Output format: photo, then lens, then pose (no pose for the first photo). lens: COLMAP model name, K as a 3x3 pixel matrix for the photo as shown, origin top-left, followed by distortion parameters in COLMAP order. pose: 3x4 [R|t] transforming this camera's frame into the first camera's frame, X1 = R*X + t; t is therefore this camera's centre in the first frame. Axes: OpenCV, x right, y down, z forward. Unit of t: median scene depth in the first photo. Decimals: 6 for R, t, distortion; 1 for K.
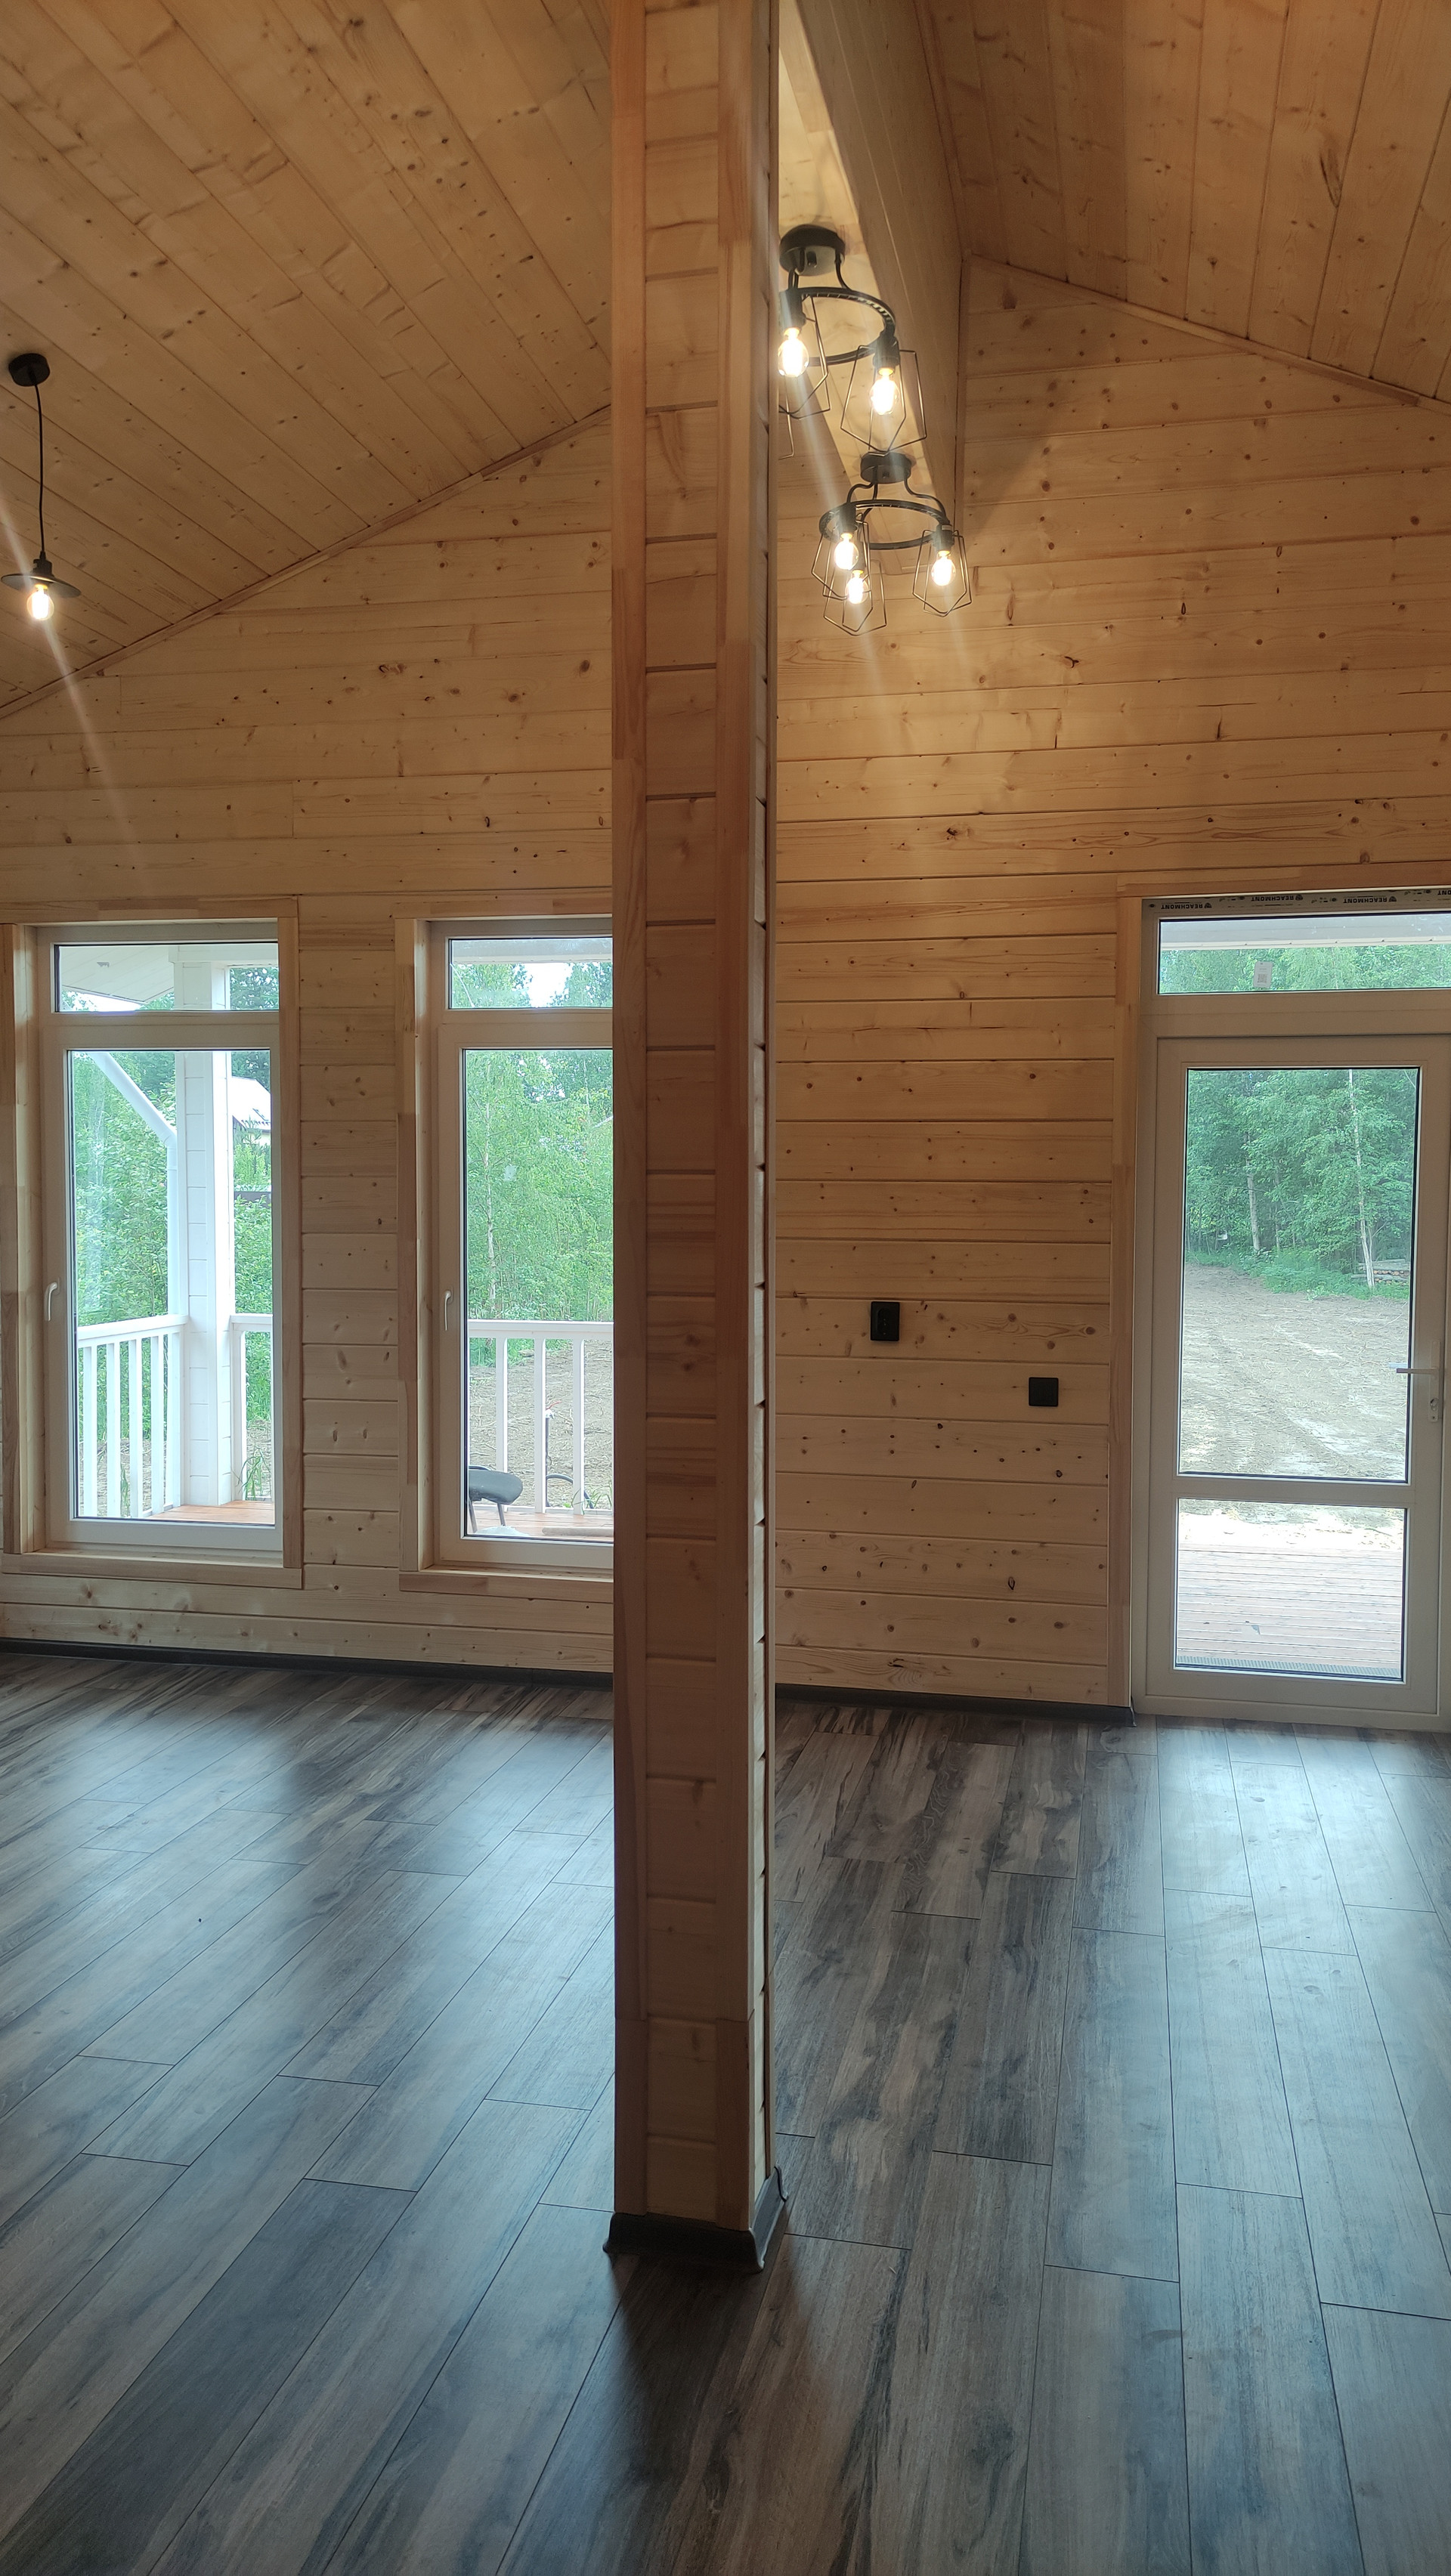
lens RADIAL K [[1889.9, 0, 725.5], [0, 1889.9, 1288.0], [0, 0, 1]] dist [0.060706, -0.052884]
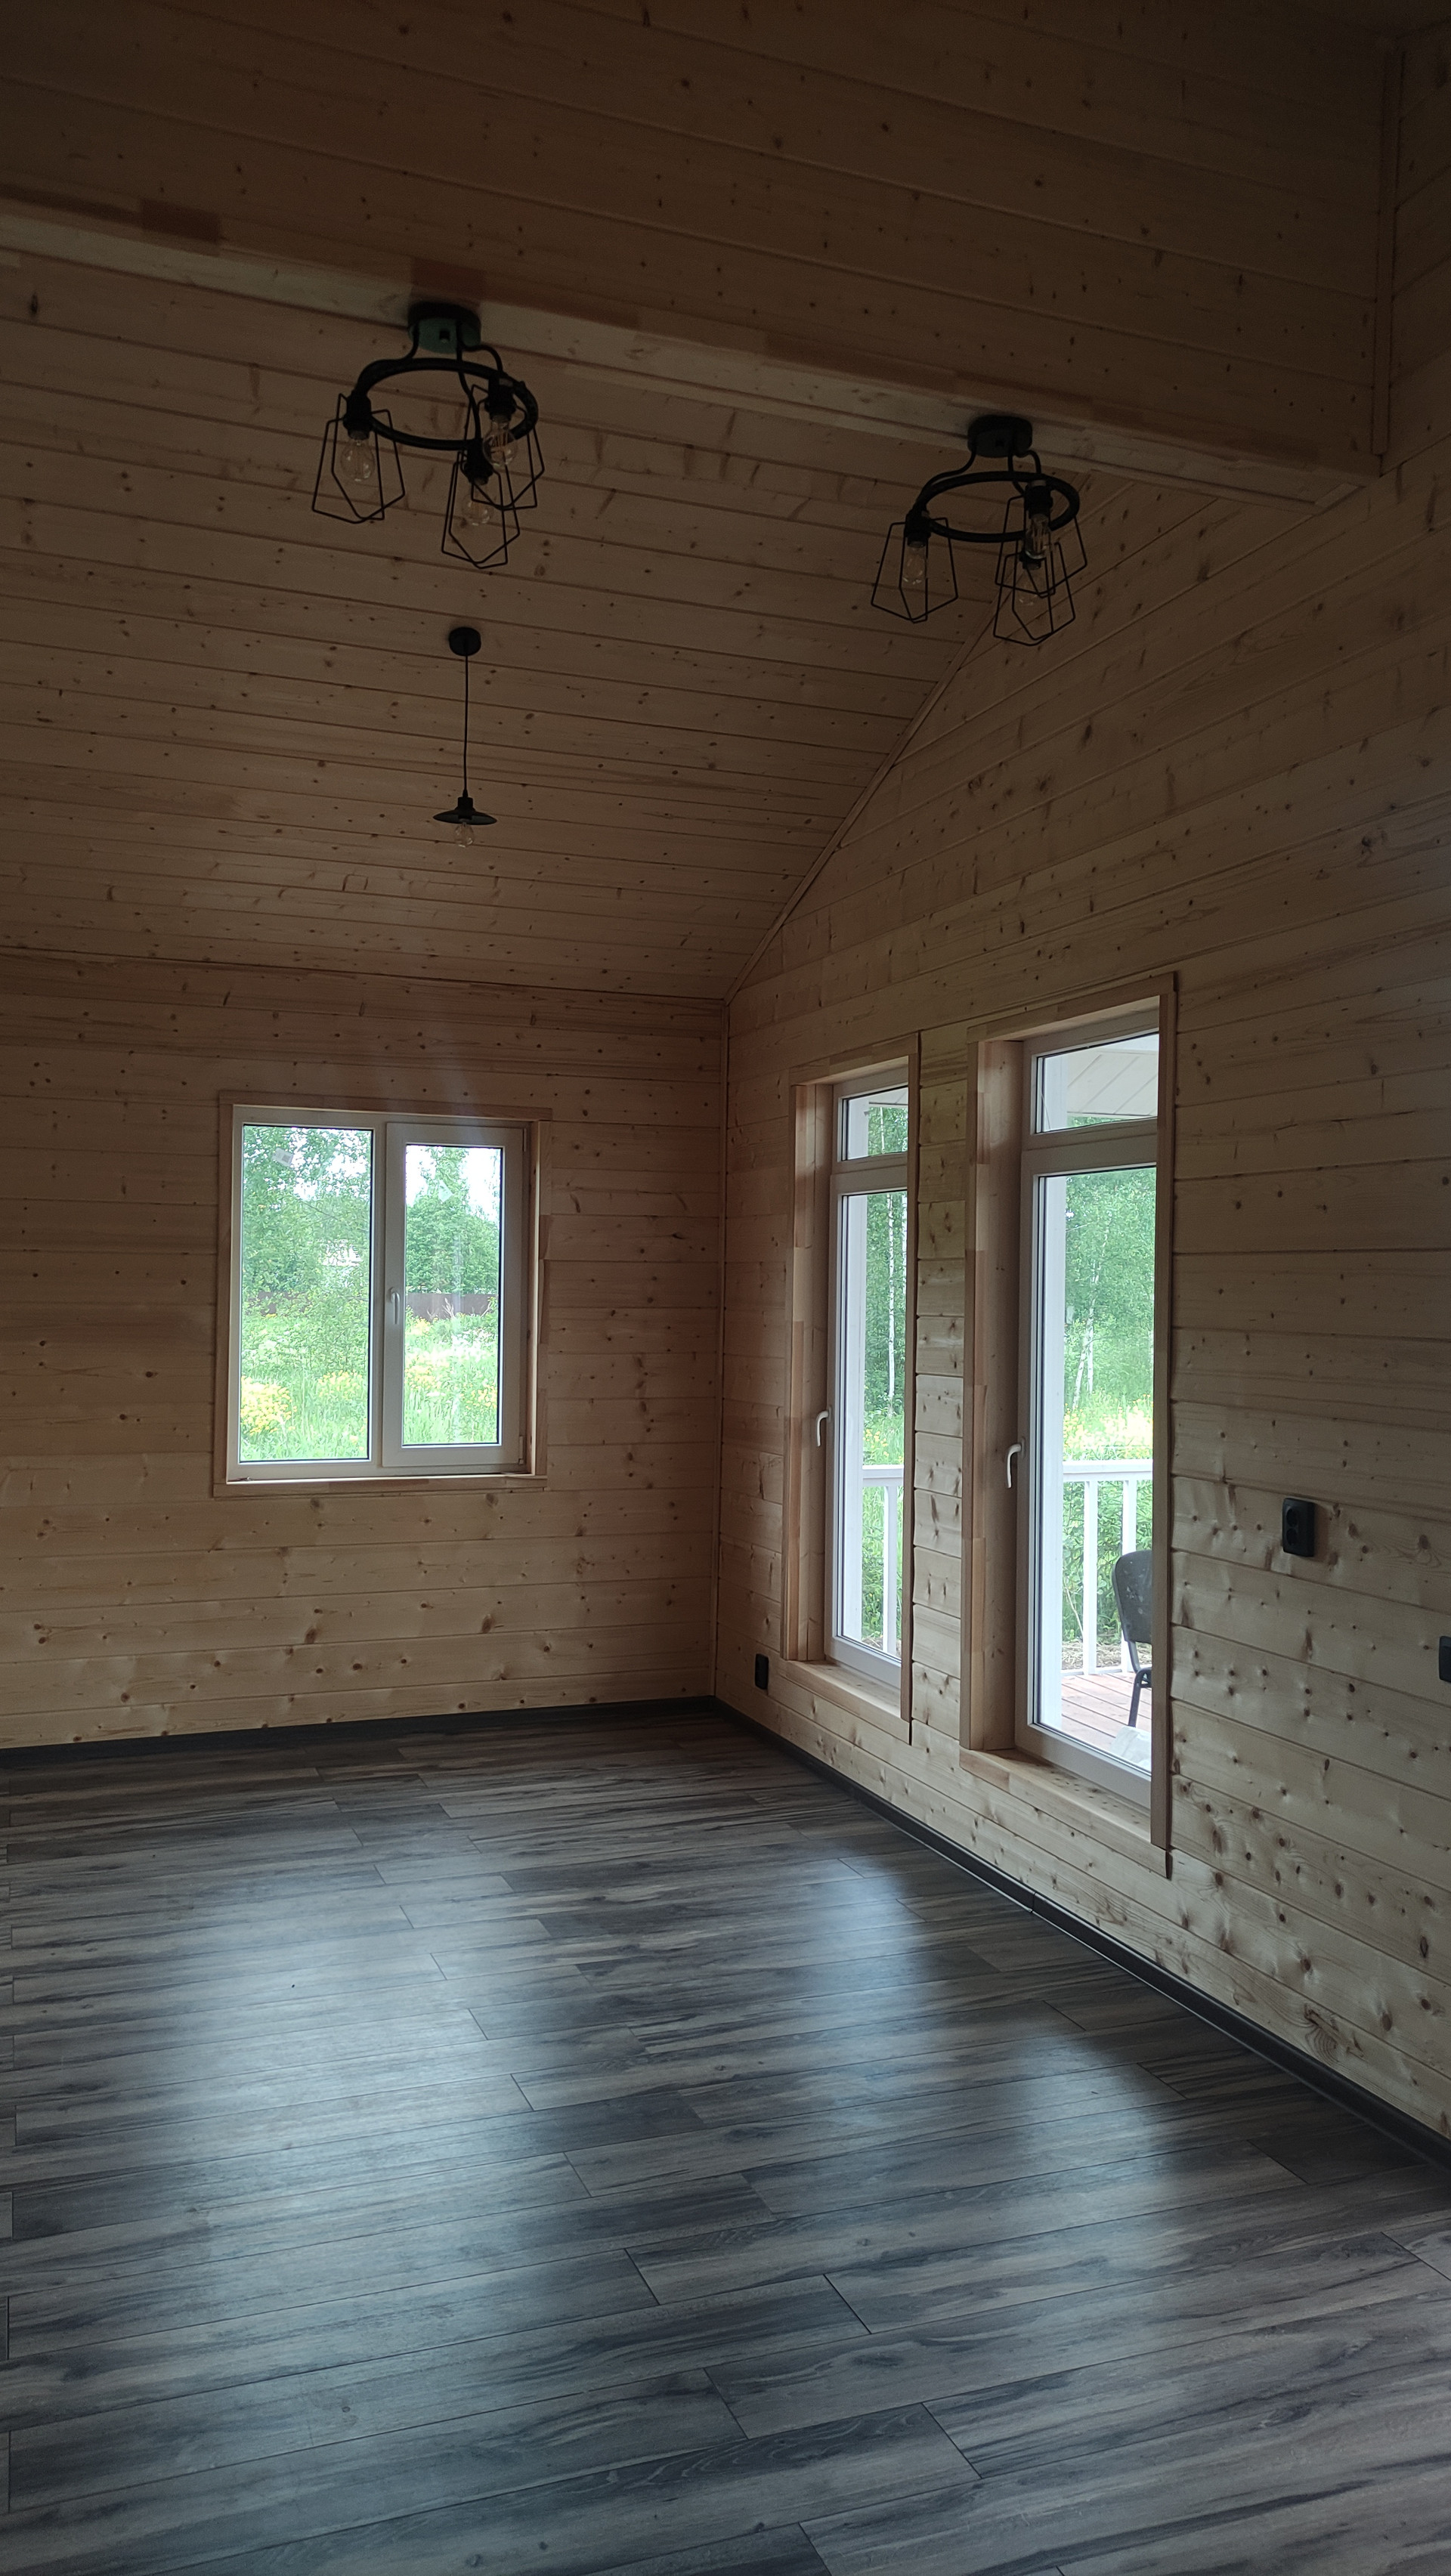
lens RADIAL K [[1889.9, 0, 725.5], [0, 1889.9, 1288.0], [0, 0, 1]] dist [0.060706, -0.052884]
pose [[0.541134, -0.000962, -0.840936, 0.700154], [-0.051202, 0.998106, -0.034090, -0.045954], [0.839376, 0.061505, 0.540060, 0.509958]]
